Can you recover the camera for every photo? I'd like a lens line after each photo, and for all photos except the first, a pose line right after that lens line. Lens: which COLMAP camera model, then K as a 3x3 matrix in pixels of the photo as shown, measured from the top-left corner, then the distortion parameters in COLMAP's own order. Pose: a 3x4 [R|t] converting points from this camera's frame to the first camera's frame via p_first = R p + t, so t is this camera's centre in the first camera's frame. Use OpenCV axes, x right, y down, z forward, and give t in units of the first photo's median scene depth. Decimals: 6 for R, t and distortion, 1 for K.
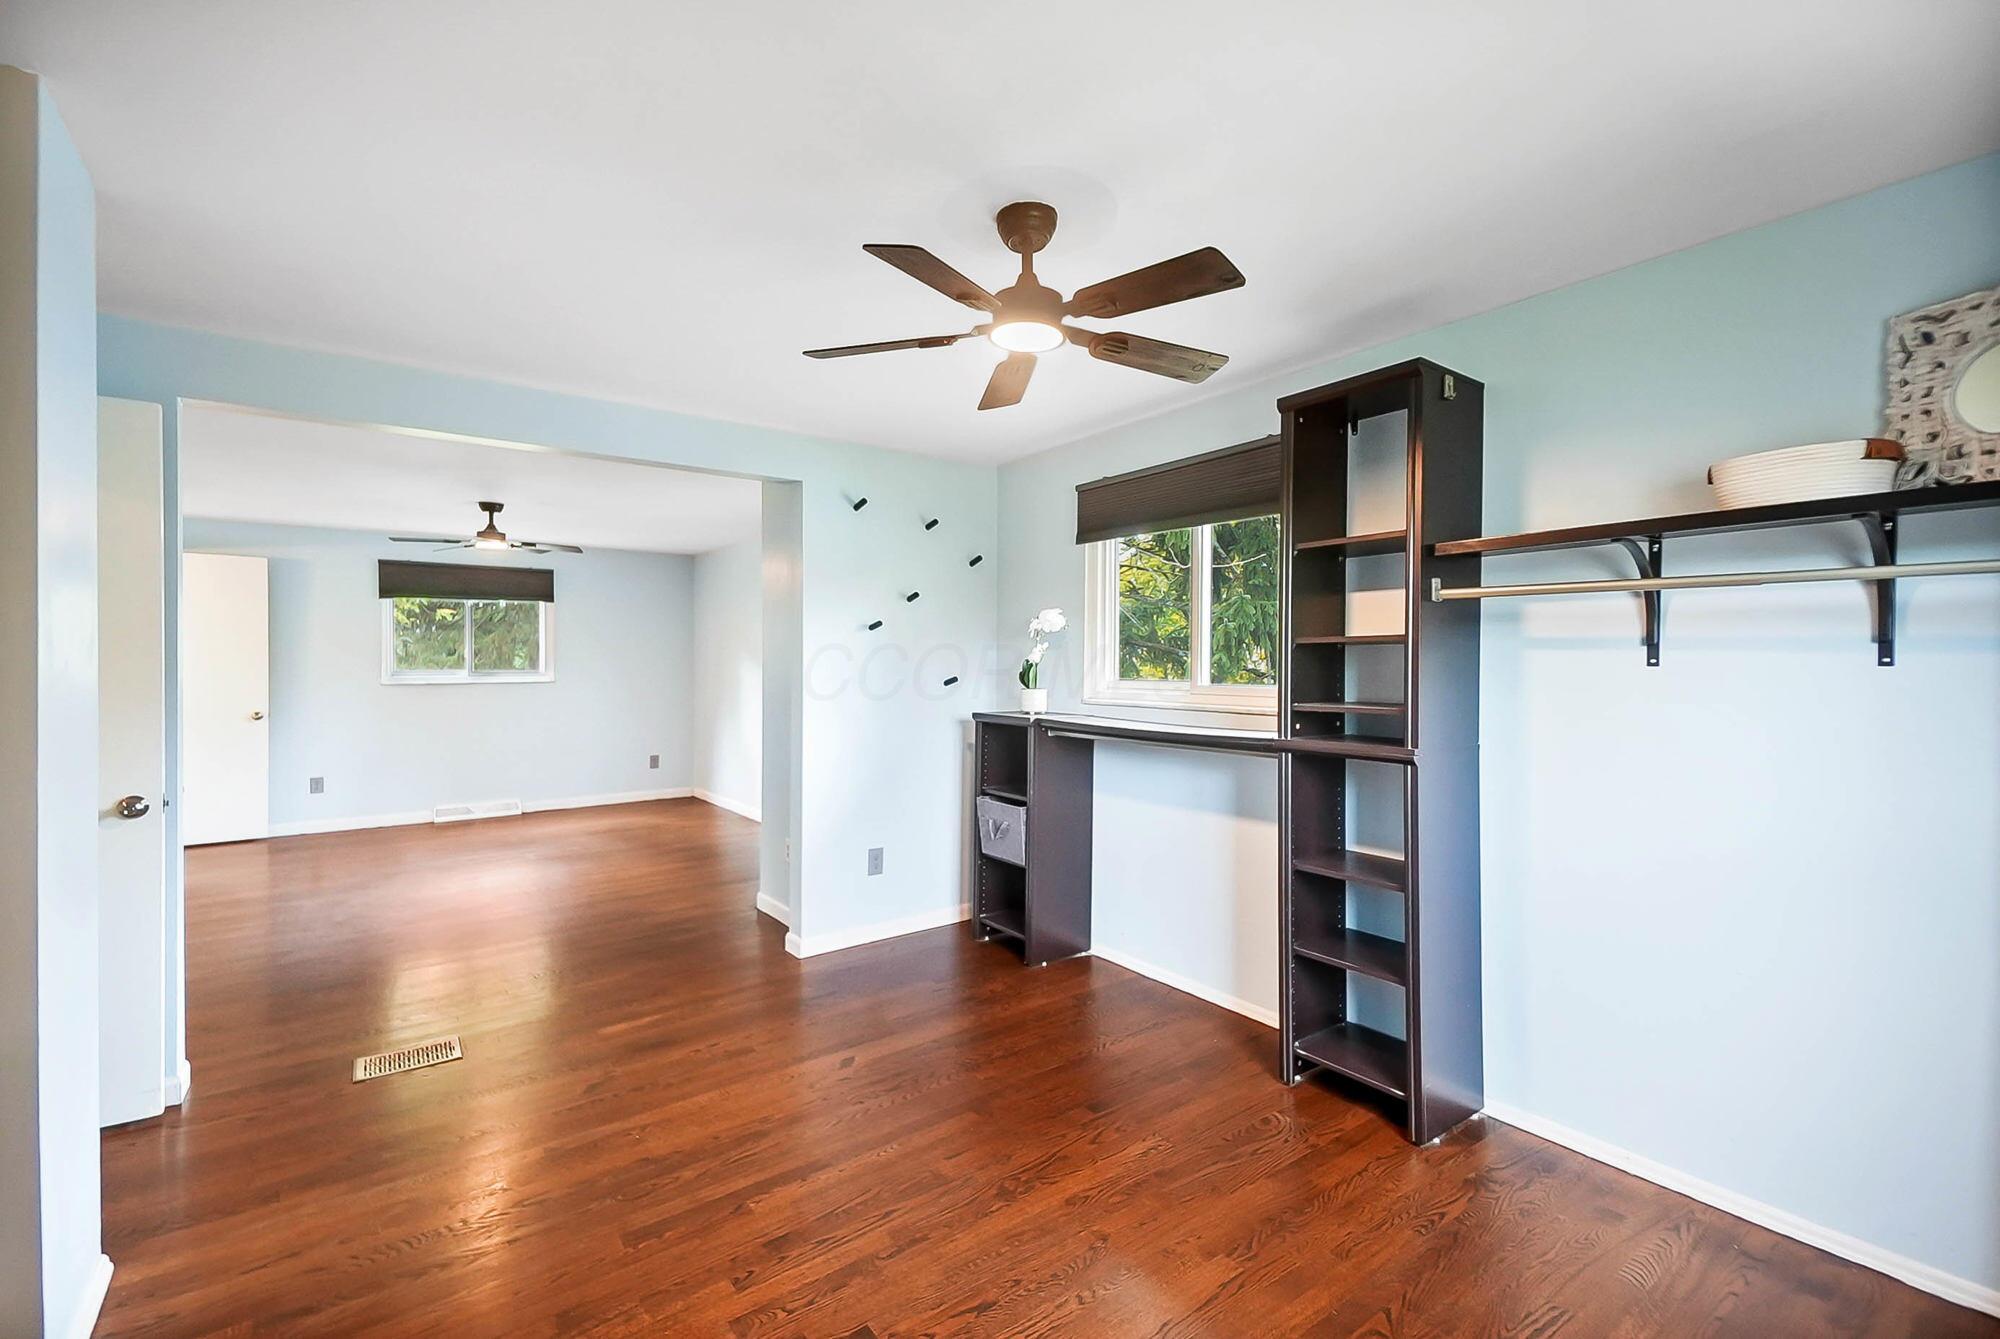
lens RADIAL K [[858.8, 0, 1003.7], [0, 858.8, 650.1], [0, 0, 1]] dist [0.002718, 0.000233]
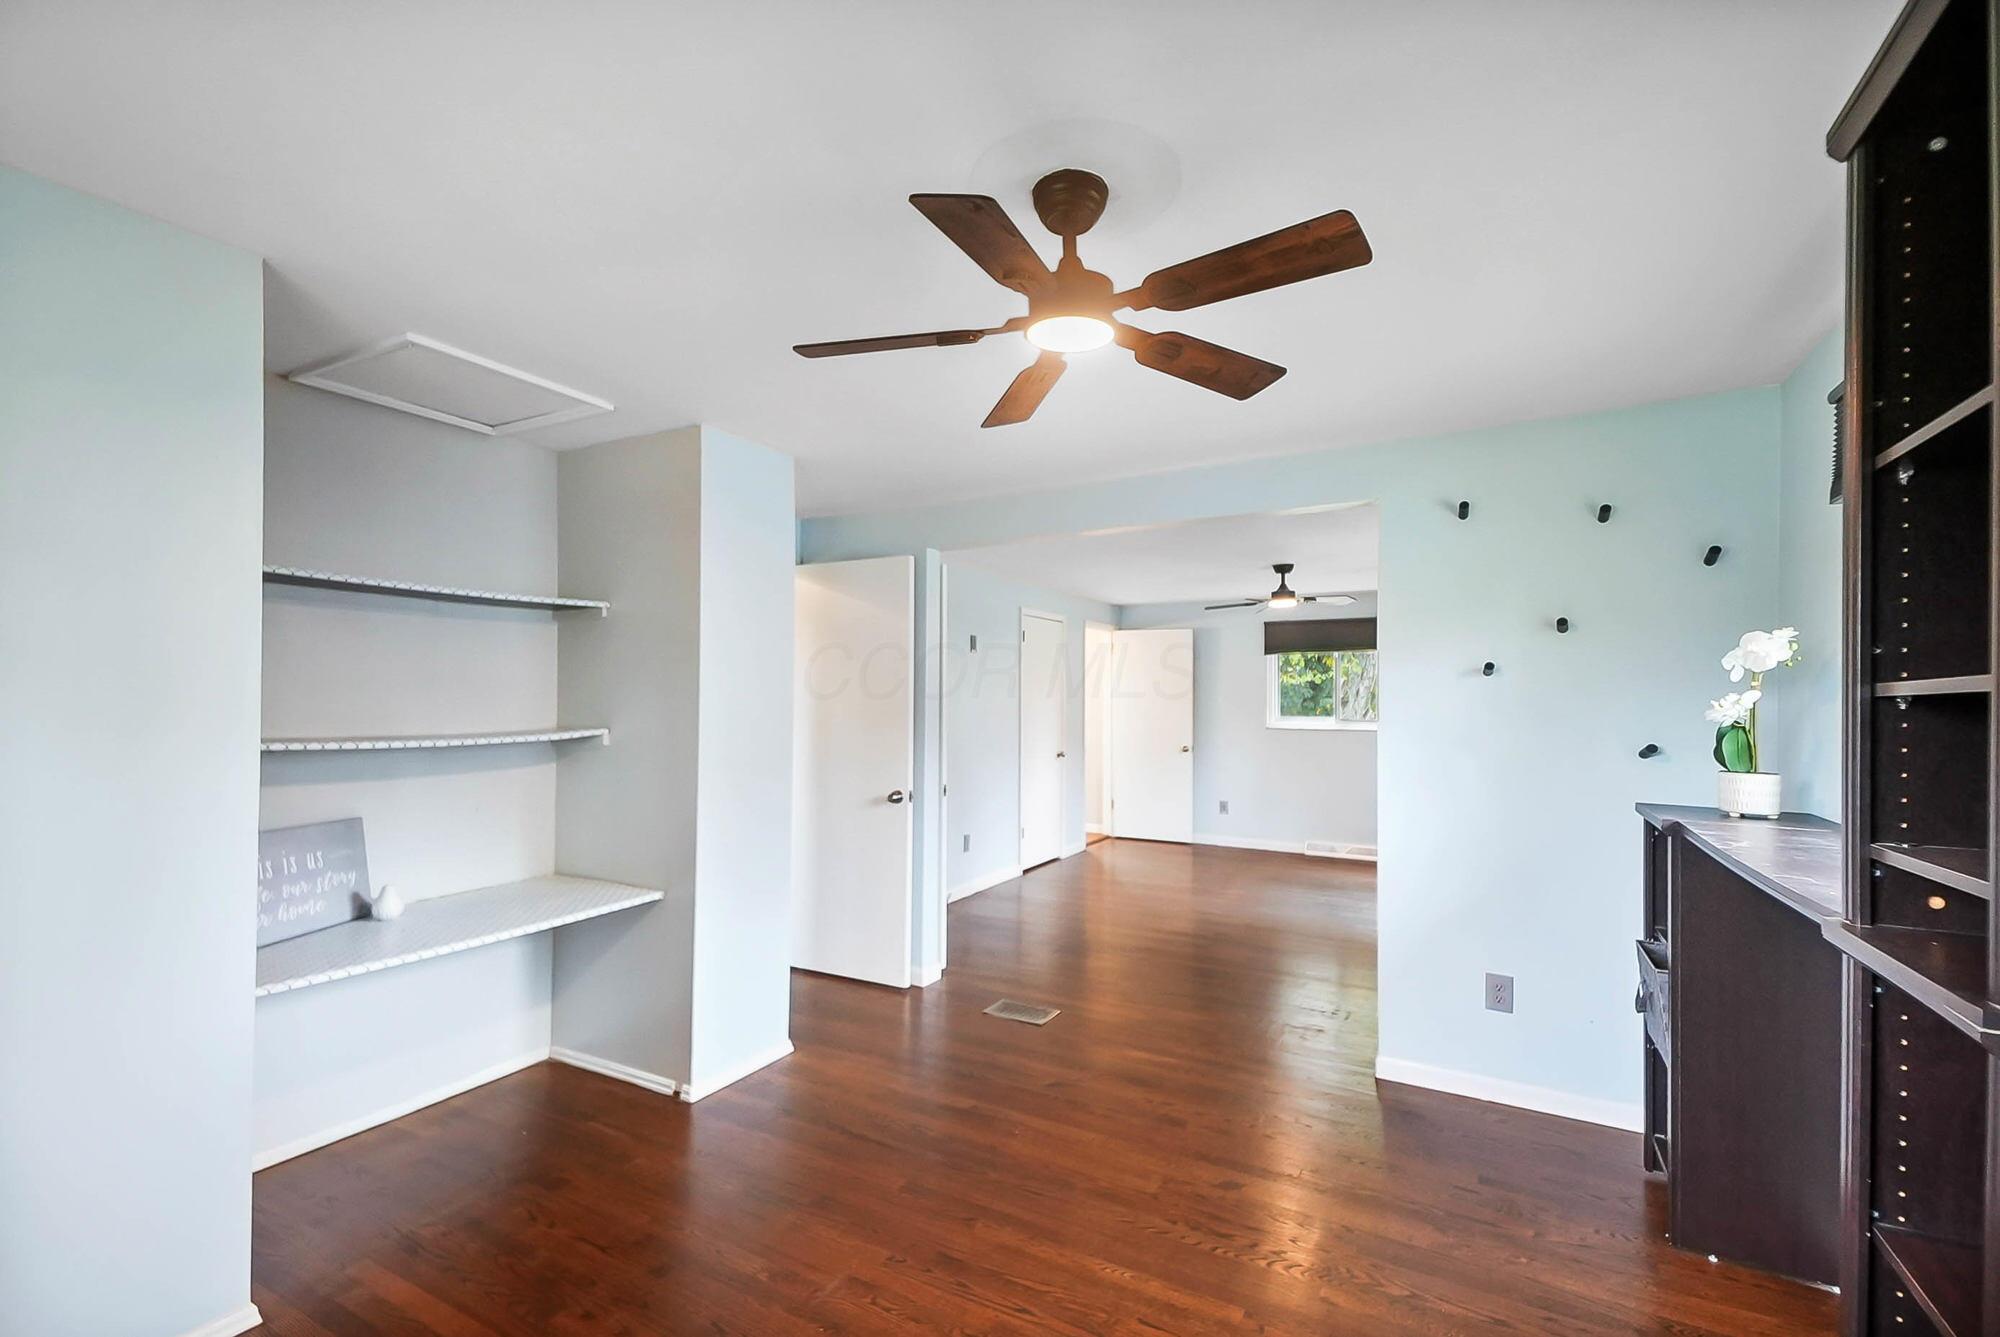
lens RADIAL K [[875.7, 0, 979.1], [0, 875.7, 667.0], [0, 0, 1]] dist [0.001701, 0.000097]
pose [[0.376740, -0.030225, -0.925826, 0.286885], [-0.001514, 0.999446, -0.033245, -0.003928], [0.926318, 0.013927, 0.376485, 0.226613]]
